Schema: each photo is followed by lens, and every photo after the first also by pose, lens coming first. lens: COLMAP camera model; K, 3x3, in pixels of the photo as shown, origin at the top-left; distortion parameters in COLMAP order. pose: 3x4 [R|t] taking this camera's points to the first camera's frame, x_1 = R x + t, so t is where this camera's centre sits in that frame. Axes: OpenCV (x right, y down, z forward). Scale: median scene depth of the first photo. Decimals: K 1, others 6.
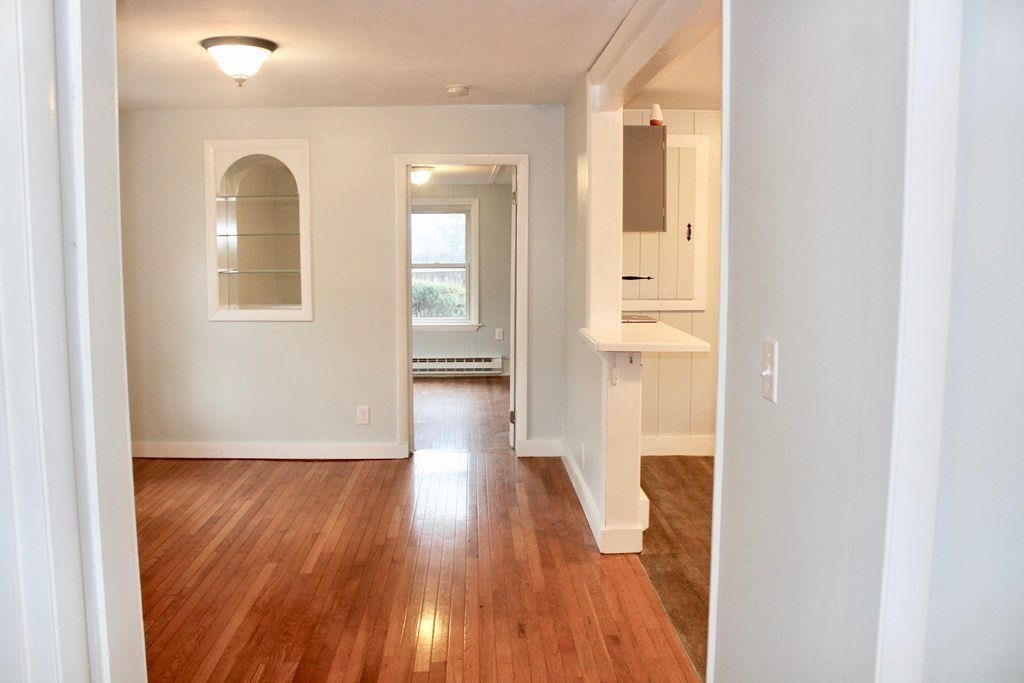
lens RADIAL K [[861.3, 0, 513.7], [0, 861.3, 338.3], [0, 0, 1]] dist [-0.133703, 0.089154]
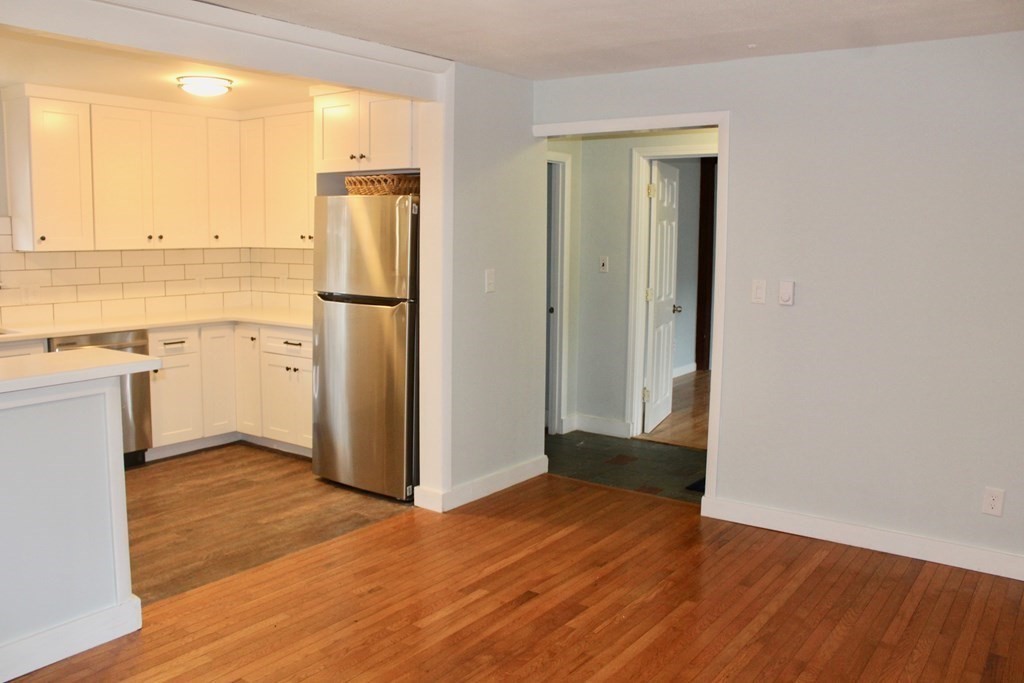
lens RADIAL K [[861.3, 0, 510.7], [0, 861.3, 341.0], [0, 0, 1]] dist [-0.133703, 0.089154]
pose [[-0.785189, -0.084450, 0.613471, -0.474348], [0.063205, 0.974555, 0.215053, -0.117314], [-0.616023, 0.207631, -0.759872, 1.014324]]
